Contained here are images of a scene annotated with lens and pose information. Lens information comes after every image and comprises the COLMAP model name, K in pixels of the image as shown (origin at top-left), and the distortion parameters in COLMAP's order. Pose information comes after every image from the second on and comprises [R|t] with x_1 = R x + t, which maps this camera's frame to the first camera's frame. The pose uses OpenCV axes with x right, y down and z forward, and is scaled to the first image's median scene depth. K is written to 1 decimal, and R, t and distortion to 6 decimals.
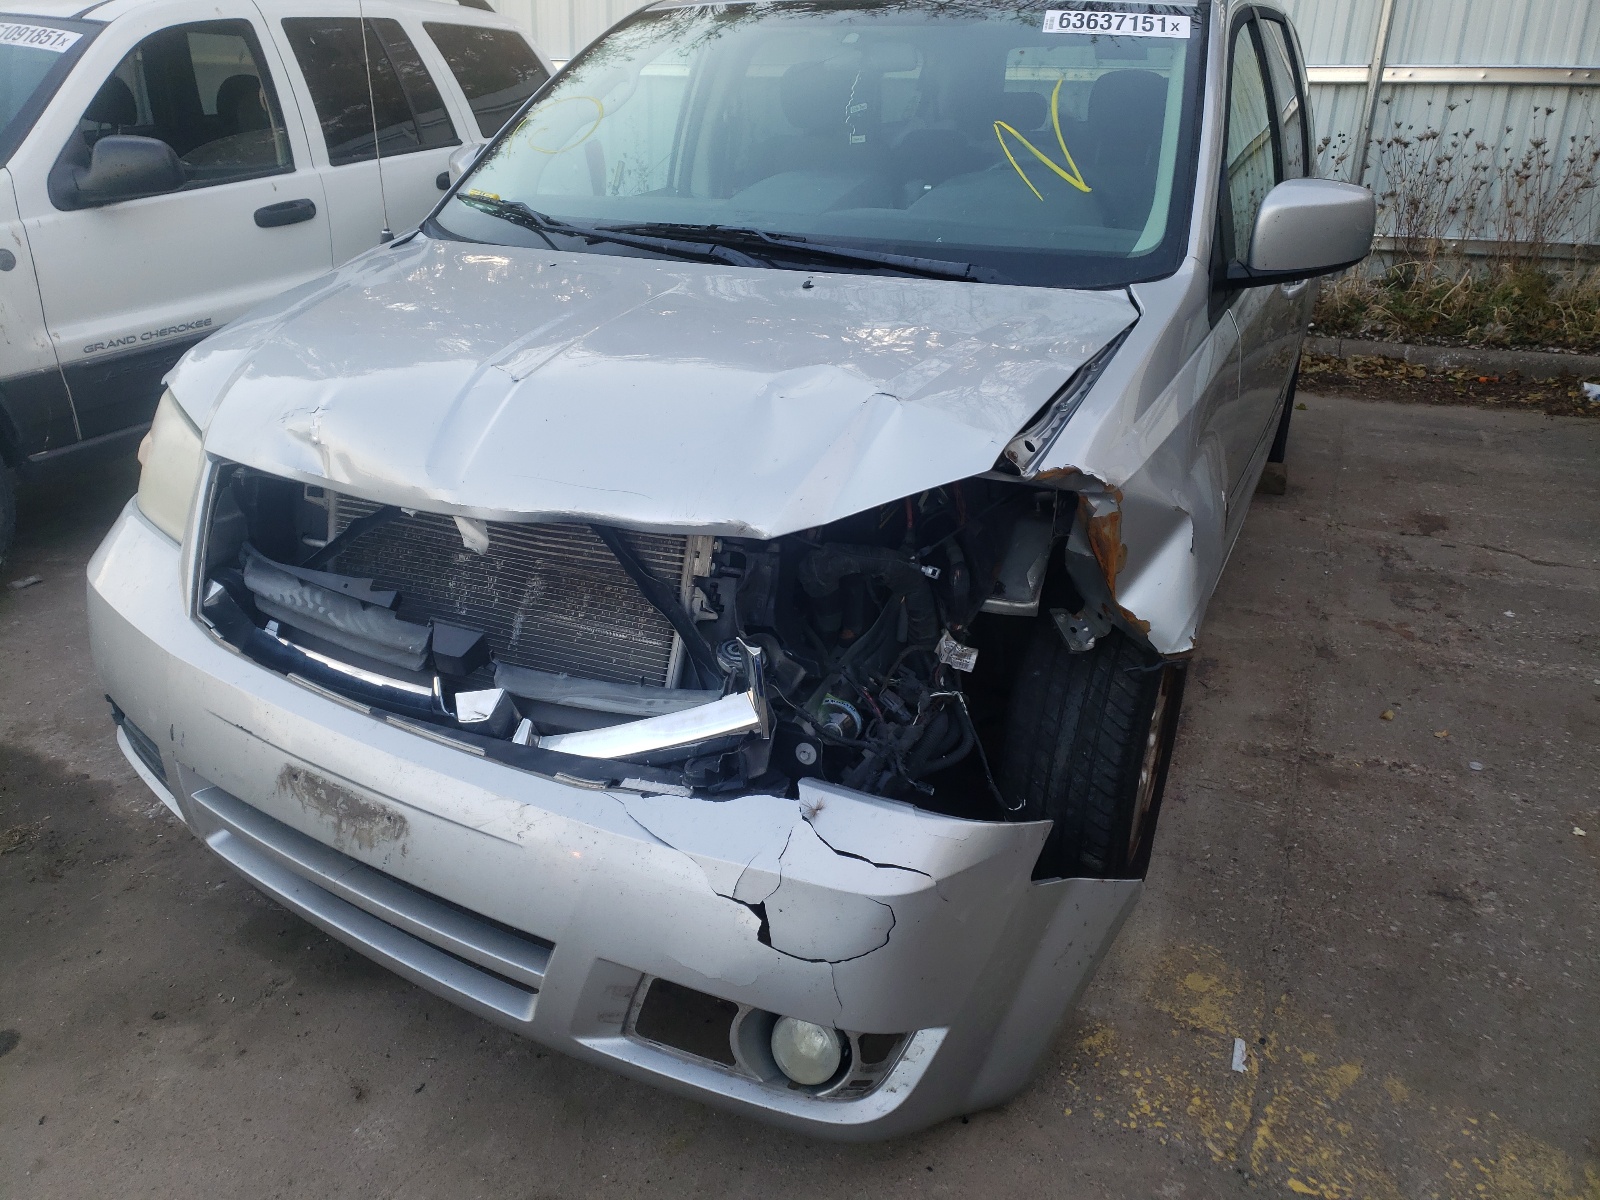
lens RADIAL K [[1233.0, 0, 800.6], [0, 1233.0, 591.2], [0, 0, 1]] dist [0.018314, 0.009391]
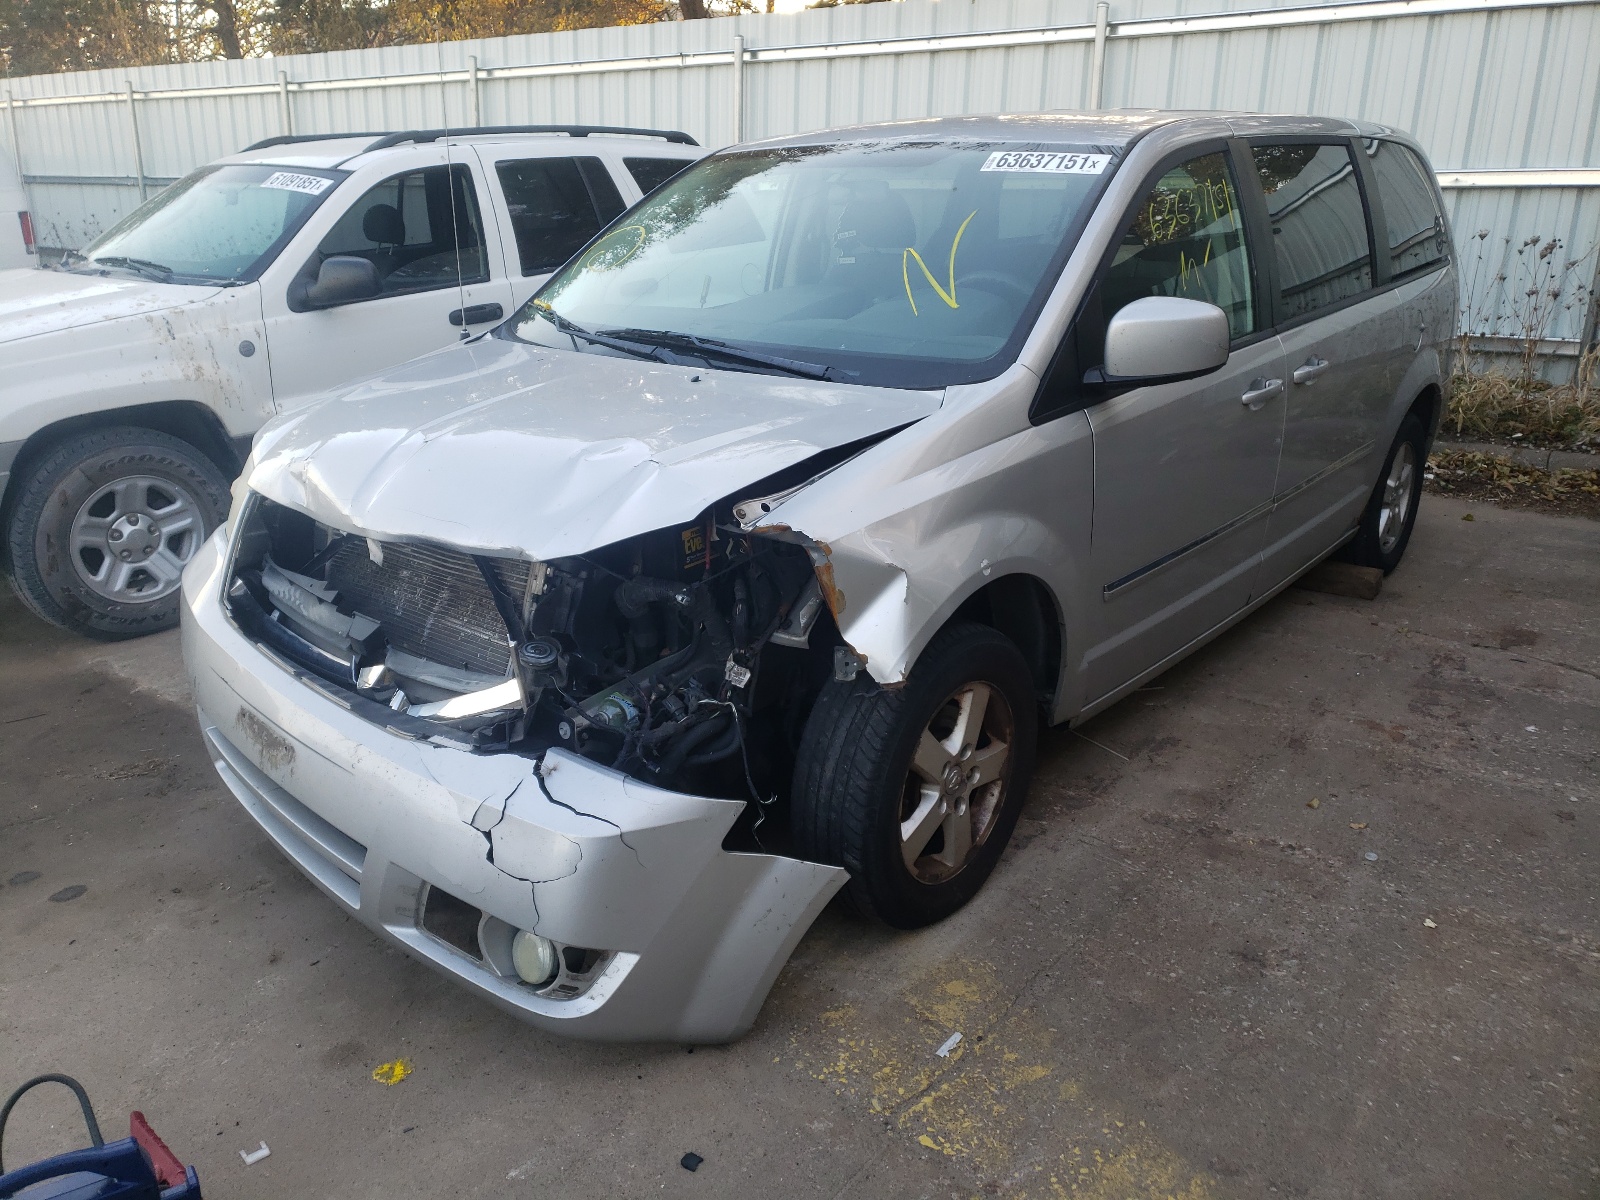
lens RADIAL K [[1233.0, 0, 800.6], [0, 1233.0, 591.2], [0, 0, 1]] dist [0.018314, 0.009391]
pose [[0.963875, 0.067252, -0.257726, 0.518019], [-0.085940, 0.994374, -0.061932, 0.040971], [0.252111, 0.081843, 0.964231, -0.188886]]
